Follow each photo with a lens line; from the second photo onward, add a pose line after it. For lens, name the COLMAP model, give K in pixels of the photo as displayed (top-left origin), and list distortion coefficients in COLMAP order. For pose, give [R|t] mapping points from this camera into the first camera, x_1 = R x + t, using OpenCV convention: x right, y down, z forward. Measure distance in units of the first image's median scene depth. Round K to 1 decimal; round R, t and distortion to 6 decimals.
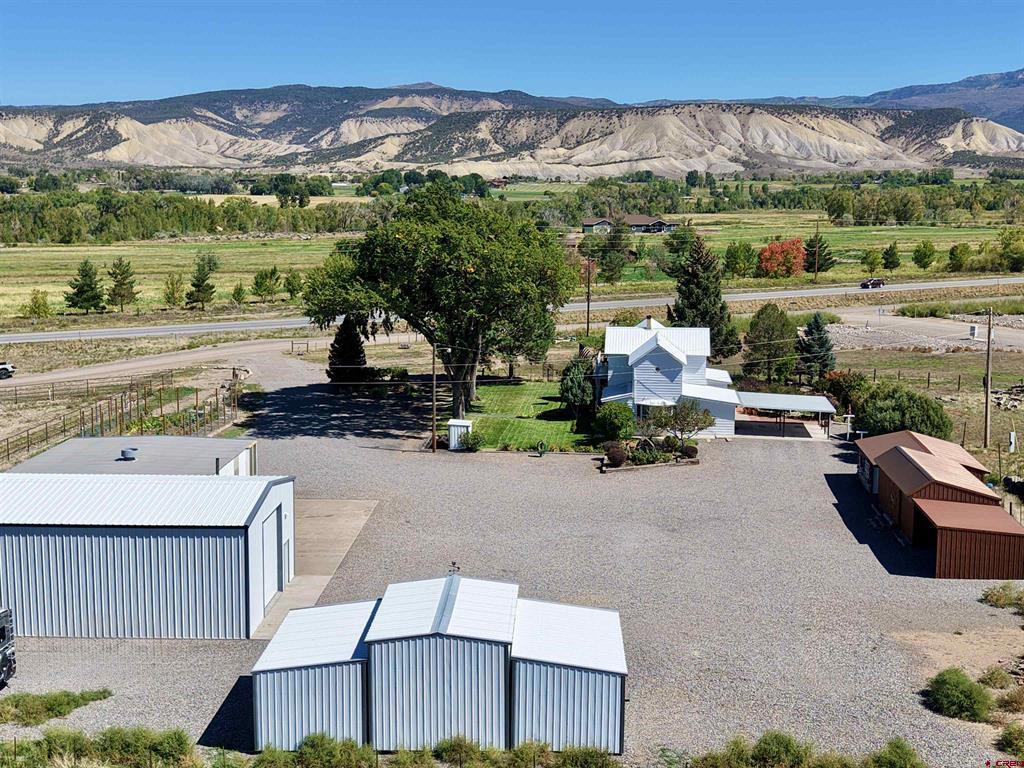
lens RADIAL K [[1278.9, 0, 468.5], [0, 1278.9, 384.9], [0, 0, 1]] dist [0.113872, -0.368649]
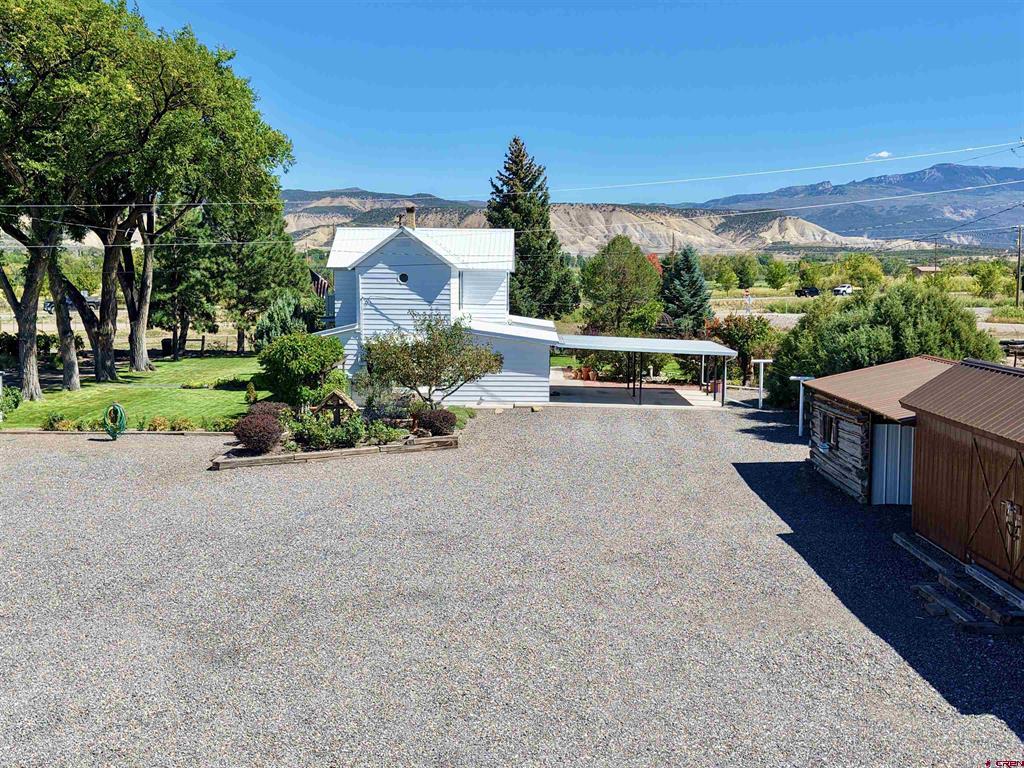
lens RADIAL K [[1061.1, 0, 512.0], [0, 1061.1, 384.0], [0, 0, 1]] dist [0.045111, -0.011217]
pose [[0.992928, -0.000914, 0.118714, 0.131542], [0.006285, 0.998973, -0.044871, 0.047532], [-0.118551, 0.045300, 0.991914, 0.535646]]
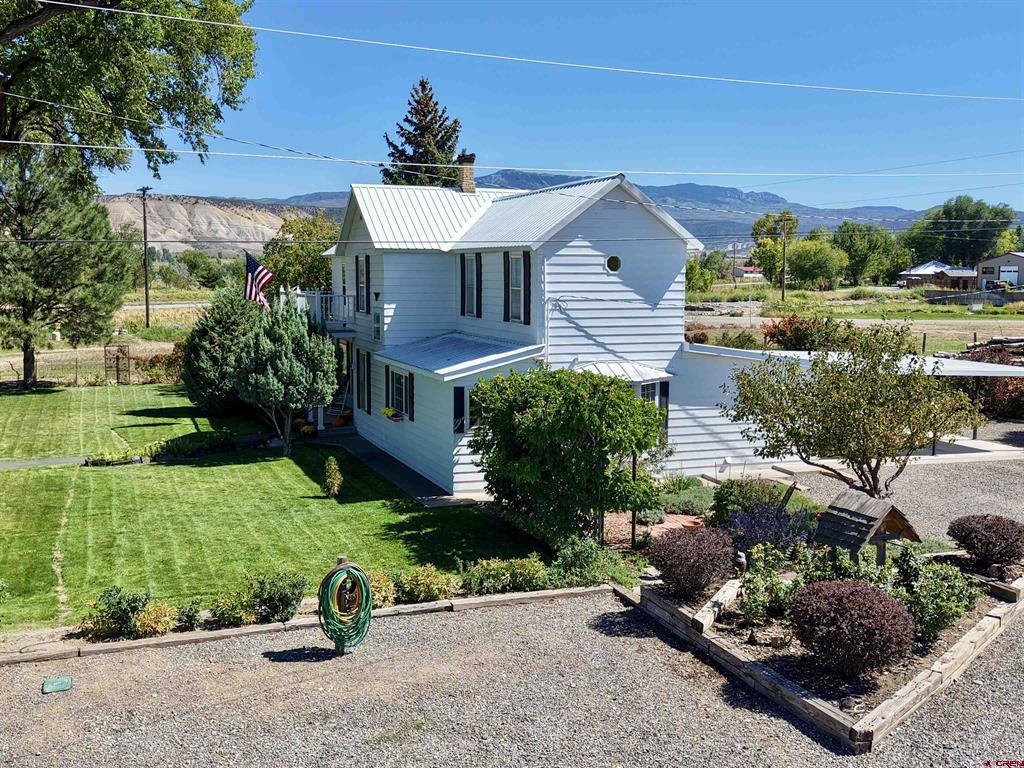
lens RADIAL K [[1061.1, 0, 512.0], [0, 1061.1, 384.0], [0, 0, 1]] dist [0.045111, -0.011217]
pose [[0.878143, -0.042502, 0.476506, 0.005689], [0.063277, 0.997613, -0.027630, 0.020304], [-0.474195, 0.054415, 0.878737, 0.746178]]
